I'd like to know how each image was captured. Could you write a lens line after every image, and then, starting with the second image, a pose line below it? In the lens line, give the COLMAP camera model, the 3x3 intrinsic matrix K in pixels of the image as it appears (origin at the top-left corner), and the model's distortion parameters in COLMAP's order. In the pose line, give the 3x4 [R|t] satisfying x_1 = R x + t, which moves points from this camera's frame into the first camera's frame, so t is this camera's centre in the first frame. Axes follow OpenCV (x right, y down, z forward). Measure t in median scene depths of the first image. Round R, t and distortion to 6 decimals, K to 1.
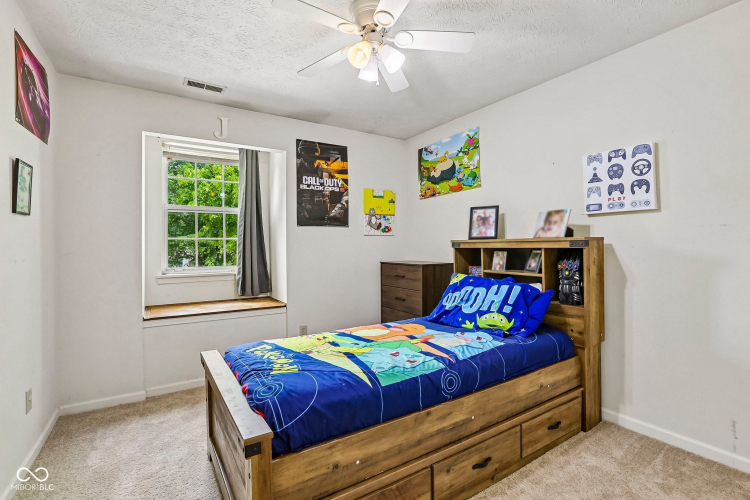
lens RADIAL K [[343.9, 0, 375.6], [0, 343.9, 244.7], [0, 0, 1]] dist [-0.051800, 0.018298]
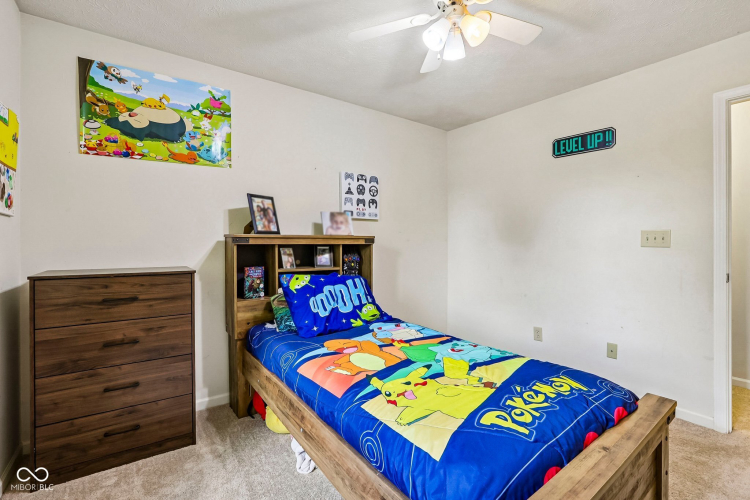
lens RADIAL K [[343.9, 0, 375.6], [0, 343.9, 244.7], [0, 0, 1]] dist [-0.051800, 0.018298]
pose [[-0.060228, 0.002307, 0.998182, -0.507540], [-0.003671, 0.999990, -0.002532, 0.010551], [-0.998178, -0.003817, -0.060219, 0.719448]]
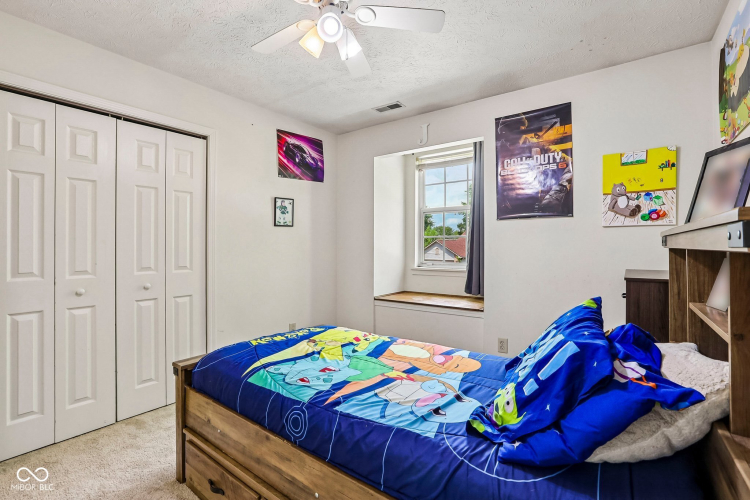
lens RADIAL K [[343.9, 0, 375.6], [0, 343.9, 244.7], [0, 0, 1]] dist [-0.051800, 0.018298]
pose [[0.349680, 0.003023, -0.936864, 0.498641], [0.003023, 0.999986, 0.004355, 0.001569], [0.936864, -0.004355, 0.349666, 0.453937]]
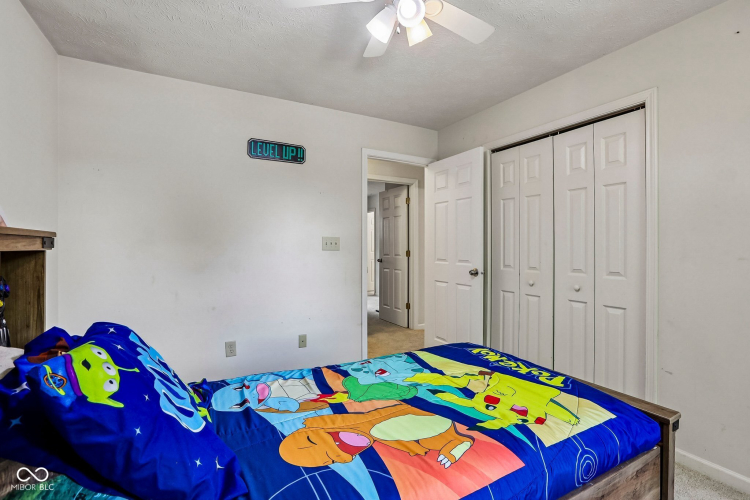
lens RADIAL K [[343.9, 0, 375.6], [0, 343.9, 244.7], [0, 0, 1]] dist [-0.051800, 0.018298]
pose [[-0.996965, 0.002545, 0.077810, 0.000410], [0.001879, 0.999961, -0.008624, 0.004297], [-0.077829, -0.008451, -0.996931, 1.034278]]
